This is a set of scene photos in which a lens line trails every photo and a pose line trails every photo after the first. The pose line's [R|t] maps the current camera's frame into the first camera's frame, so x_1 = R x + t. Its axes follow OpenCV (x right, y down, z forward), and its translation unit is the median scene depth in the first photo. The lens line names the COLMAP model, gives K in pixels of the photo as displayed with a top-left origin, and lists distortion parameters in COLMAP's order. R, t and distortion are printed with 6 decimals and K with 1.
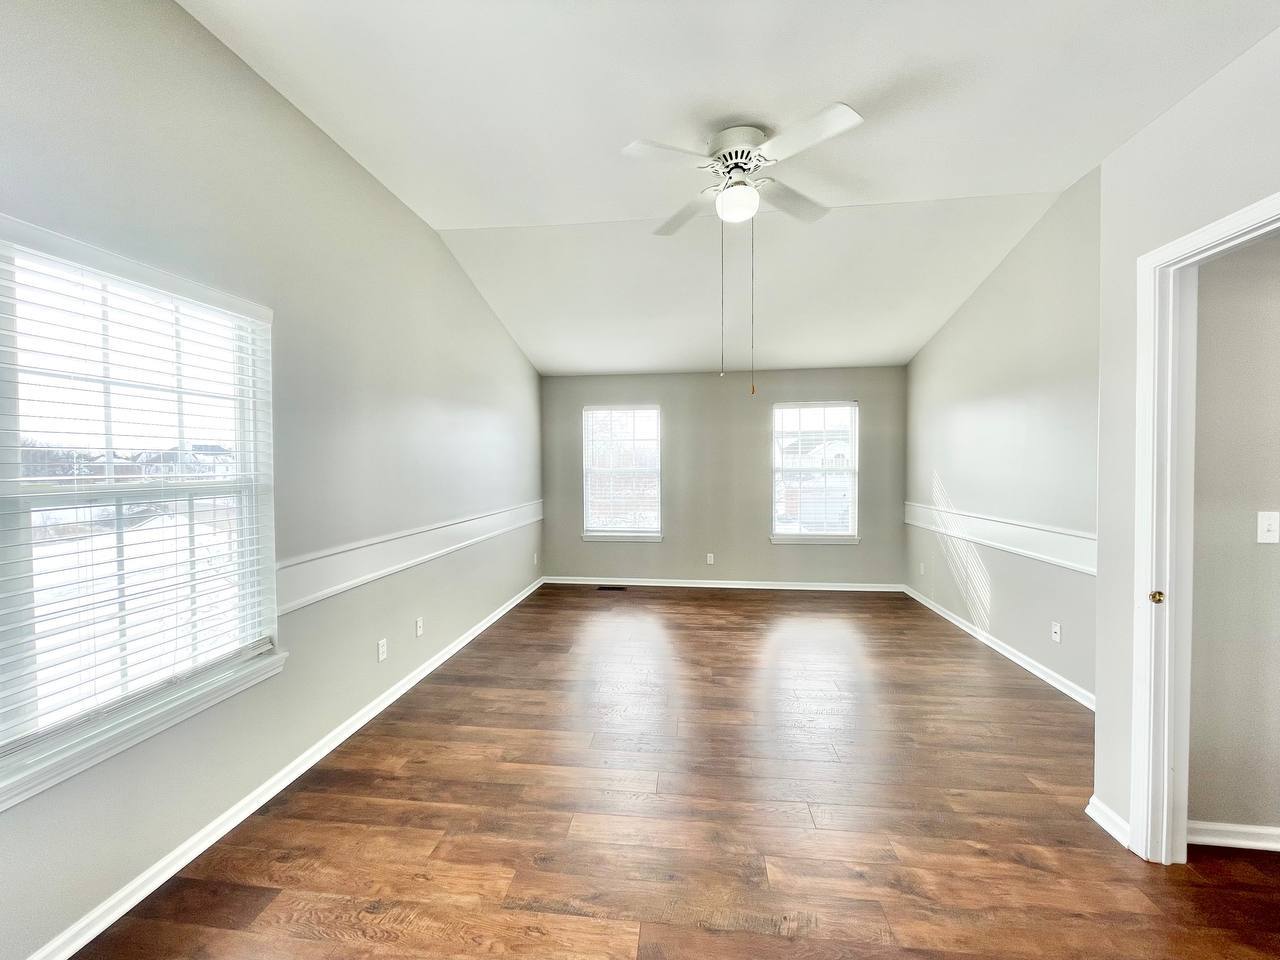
lens RADIAL K [[517.8, 0, 633.7], [0, 517.8, 478.2], [0, 0, 1]] dist [-0.001174, 0.000439]
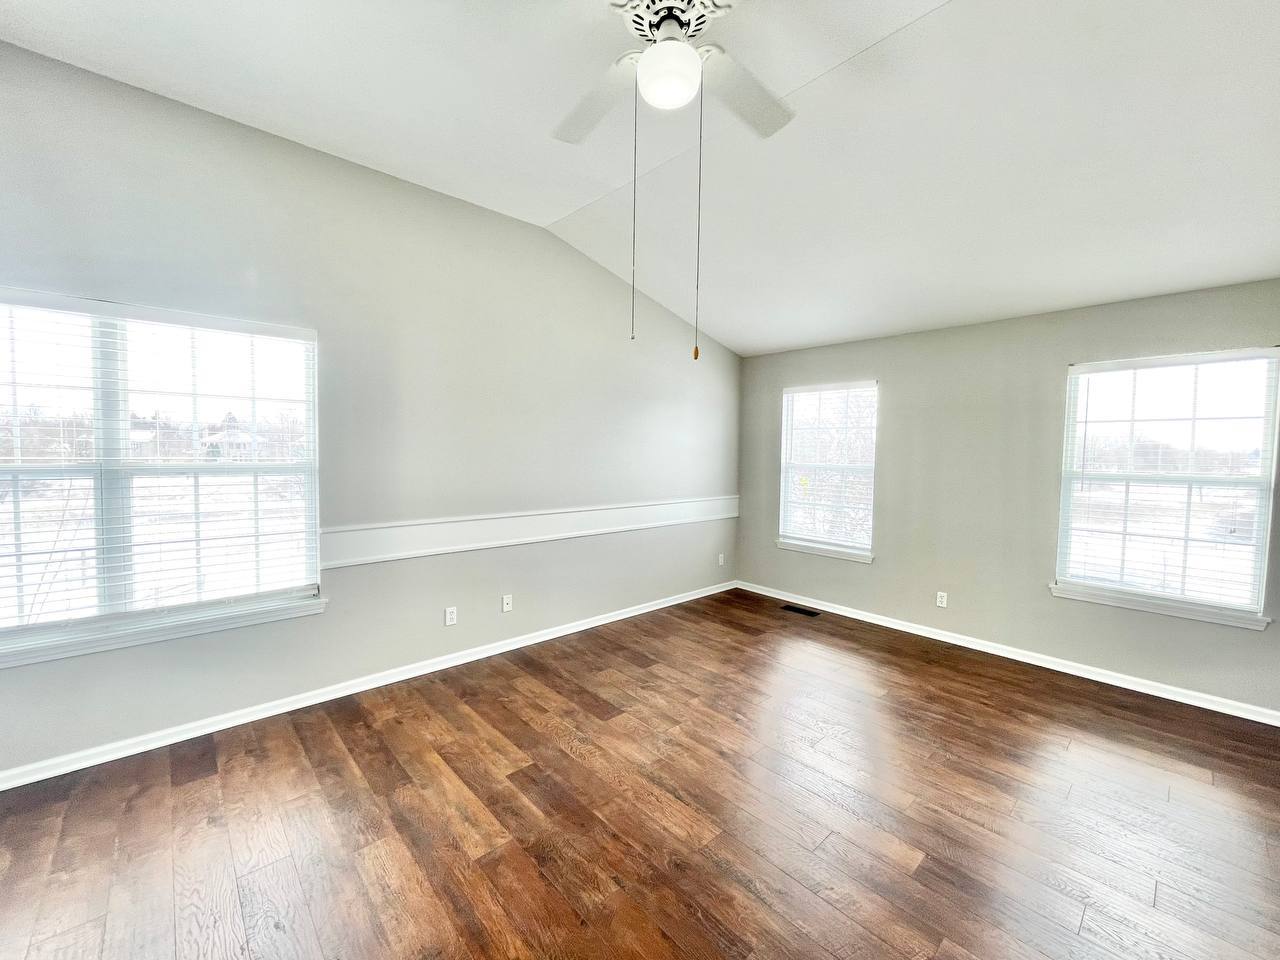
lens RADIAL K [[517.8, 0, 652.3], [0, 517.8, 477.0], [0, 0, 1]] dist [-0.001174, 0.000439]
pose [[0.747750, 0.049415, -0.662140, 0.478161], [-0.036949, 0.998778, 0.032812, -0.022453], [0.662952, -0.000069, 0.748662, 0.359145]]
